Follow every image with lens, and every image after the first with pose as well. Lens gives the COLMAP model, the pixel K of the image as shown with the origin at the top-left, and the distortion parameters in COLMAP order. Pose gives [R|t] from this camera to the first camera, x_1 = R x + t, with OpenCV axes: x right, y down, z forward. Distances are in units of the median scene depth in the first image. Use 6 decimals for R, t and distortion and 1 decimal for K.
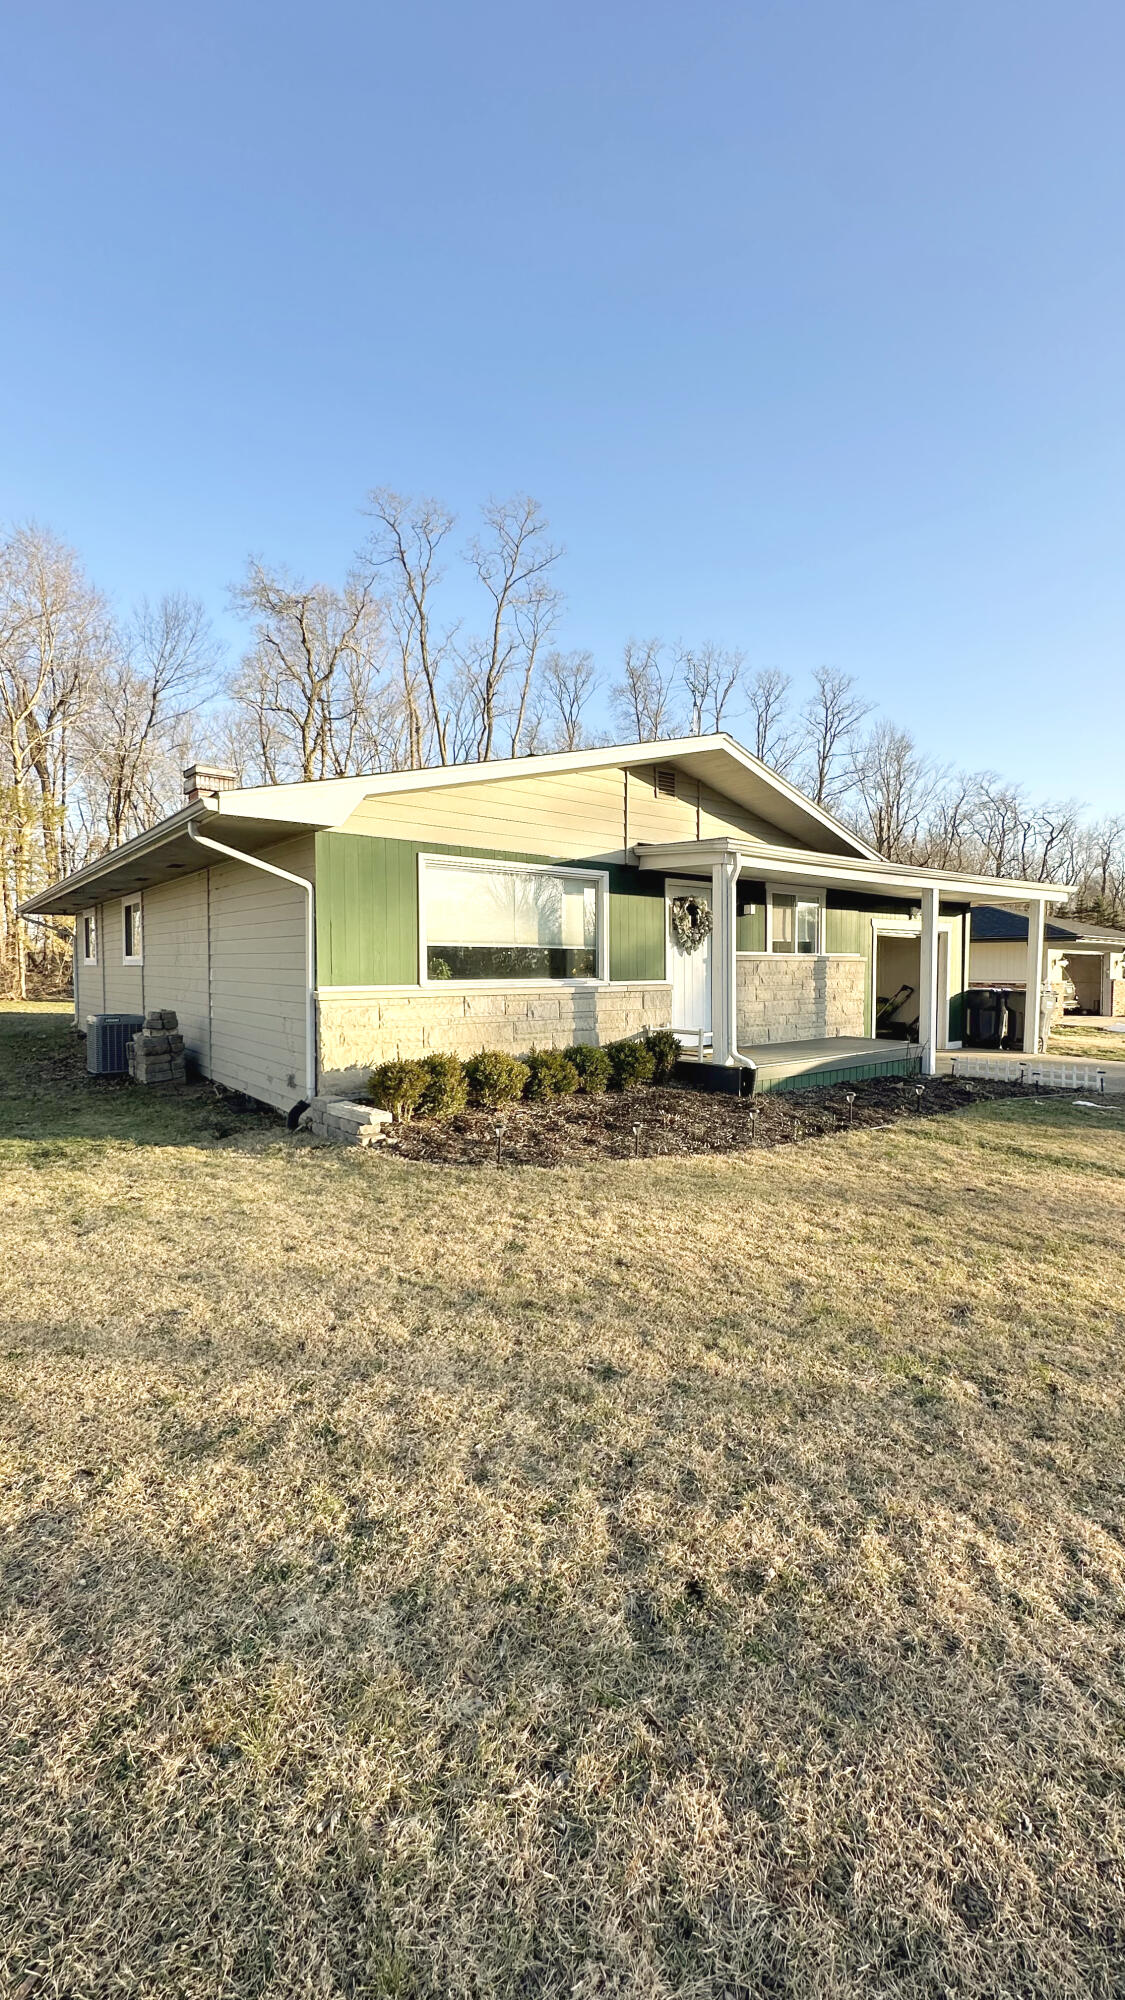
lens RADIAL K [[797.5, 0, 563.2], [0, 797.5, 1001.6], [0, 0, 1]] dist [-0.004340, 0.000898]
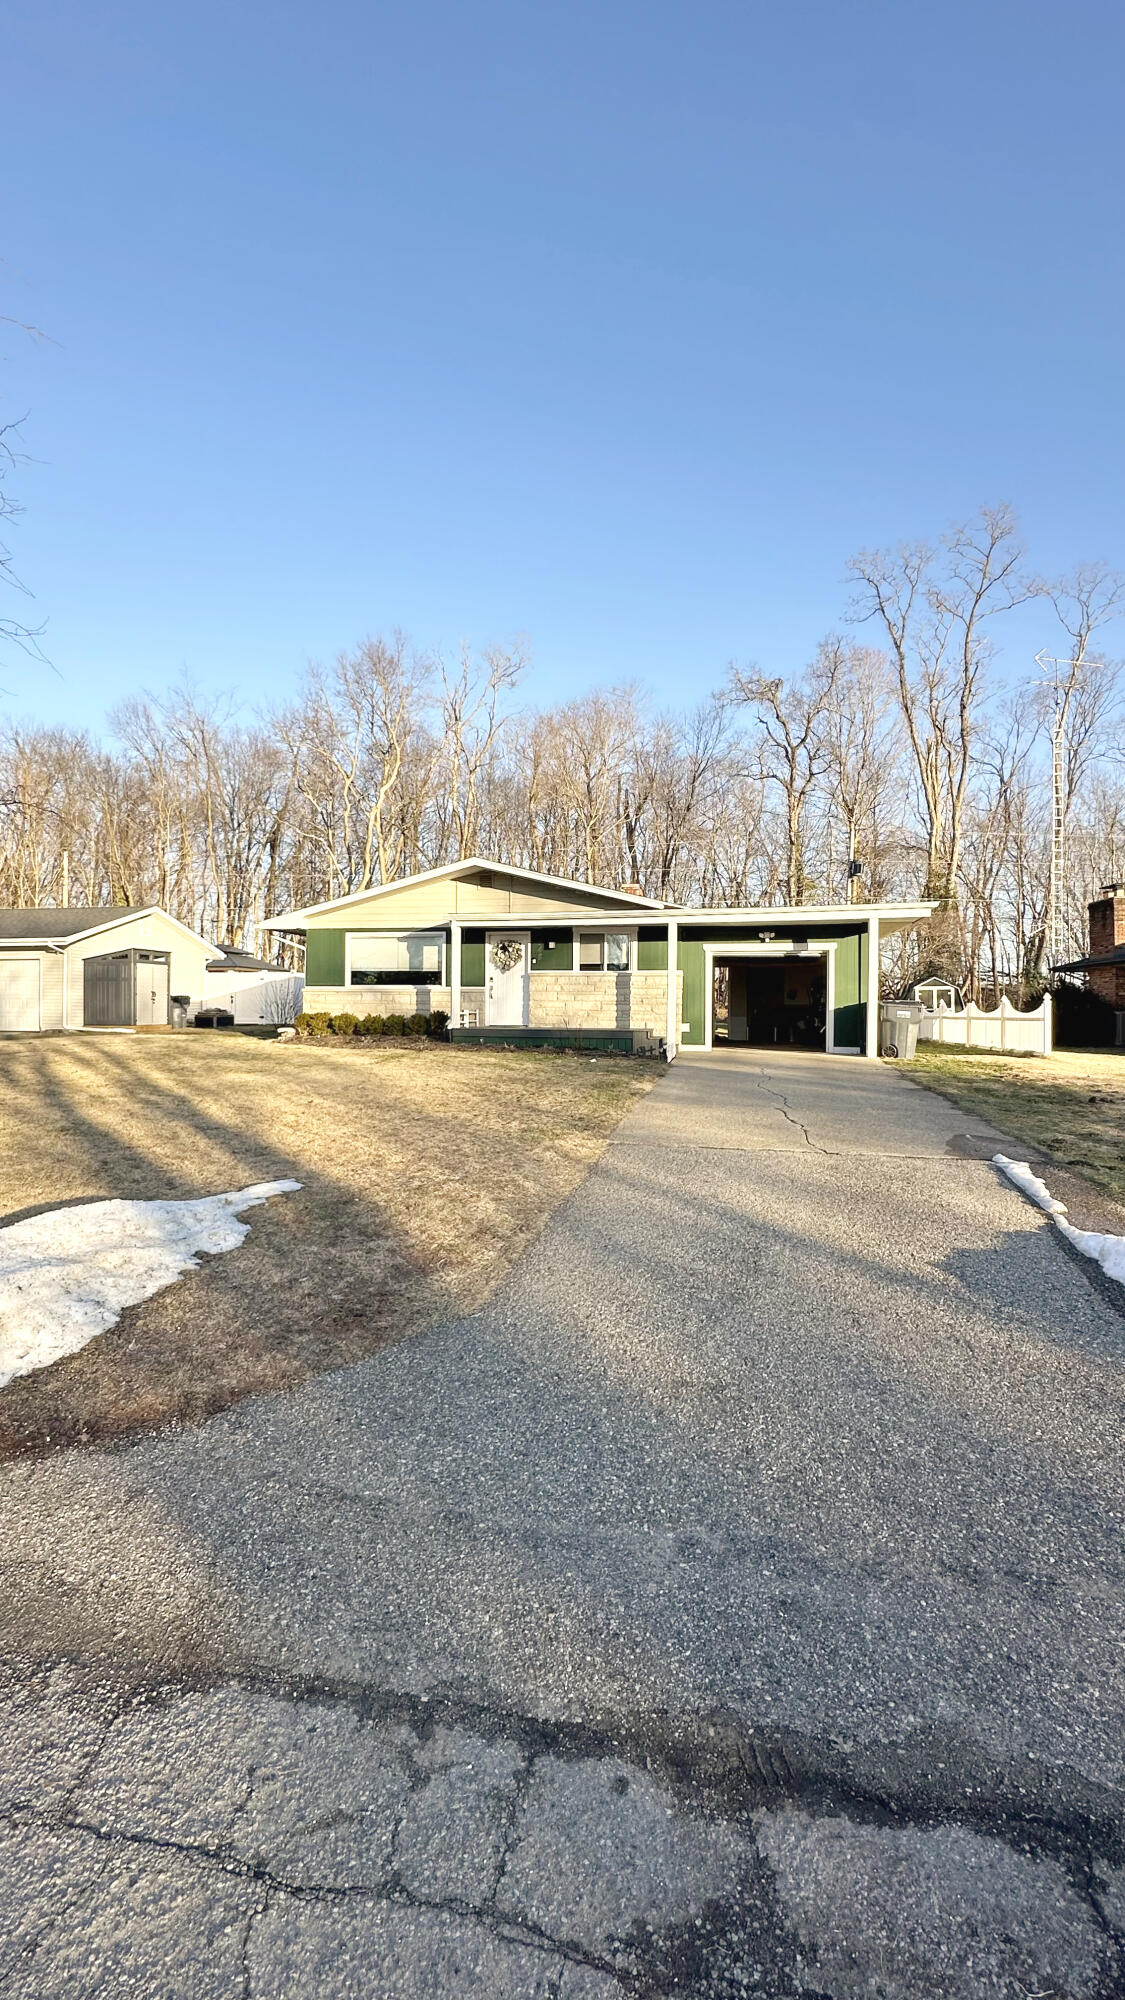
lens RADIAL K [[878.8, 0, 561.5], [0, 878.8, 1006.2], [0, 0, 1]] dist [-0.003016, 0.001522]
pose [[0.637146, 0.006897, -0.770712, 1.576978], [-0.042040, 0.998782, -0.025817, 0.054056], [0.769596, 0.048850, 0.636660, -0.134862]]
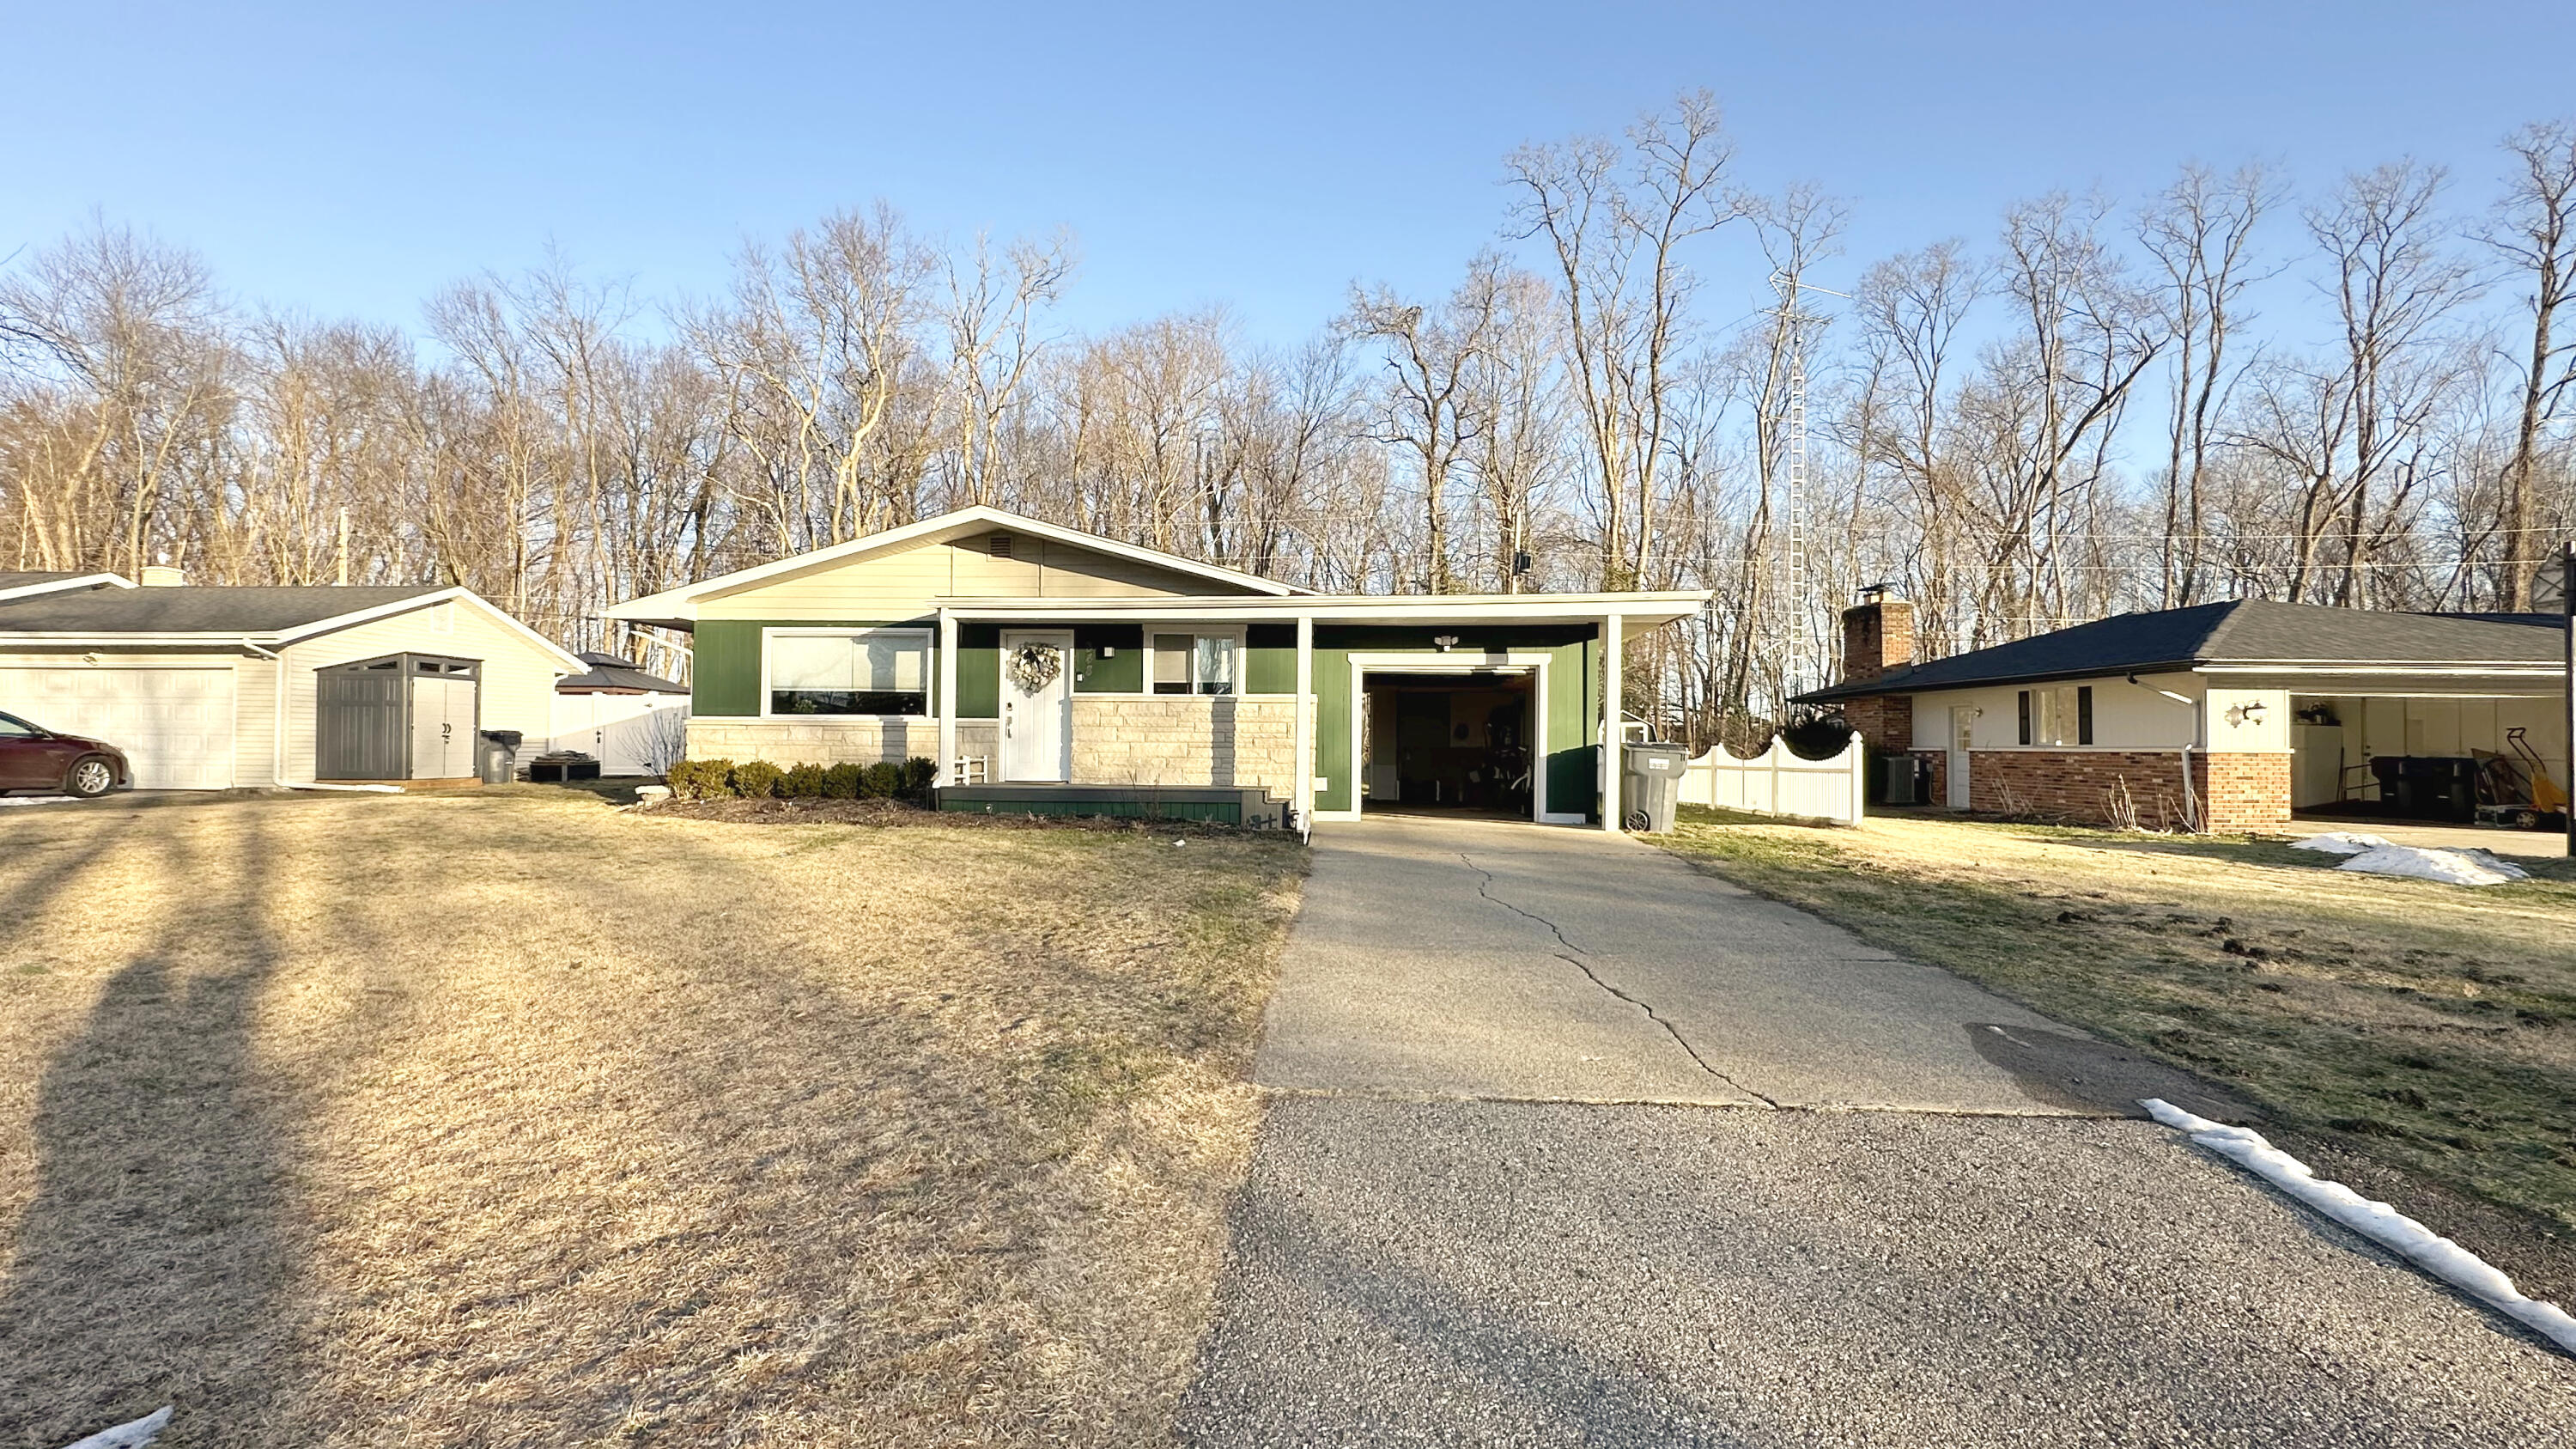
lens RADIAL K [[1132.1, 0, 1286.8], [0, 1132.1, 734.5], [0, 0, 1]] dist [-0.003016, 0.001522]
pose [[0.744730, 0.000725, -0.667365, 1.318889], [-0.039299, 0.998312, -0.042771, 0.041973], [0.666207, 0.058080, 0.743502, 0.066007]]
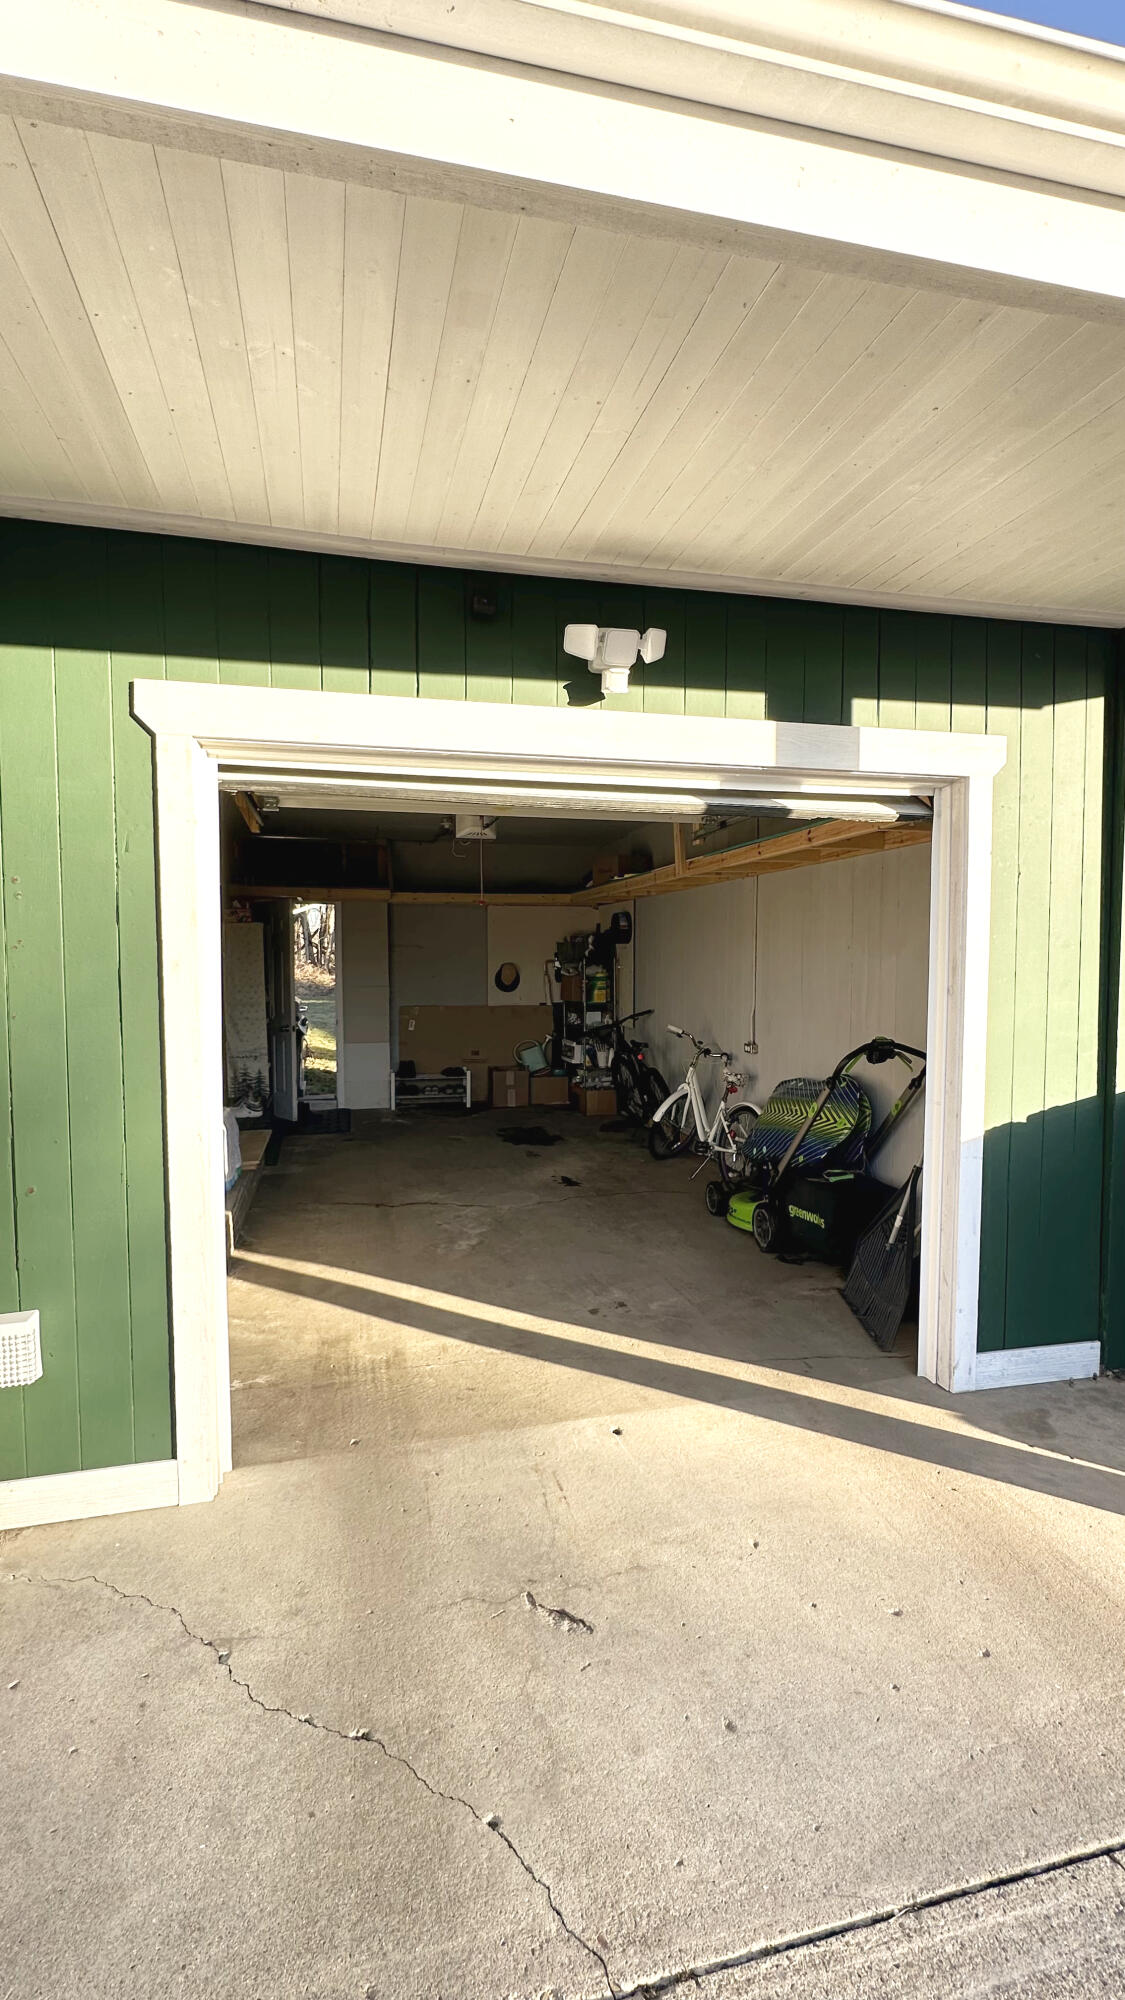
lens RADIAL K [[878.8, 0, 557.9], [0, 878.8, 994.1], [0, 0, 1]] dist [-0.003016, 0.001522]
pose [[0.903523, 0.019473, -0.428096, 0.629585], [-0.019770, 0.999798, 0.003753, -0.046943], [0.428083, 0.005073, 0.903725, 0.999379]]
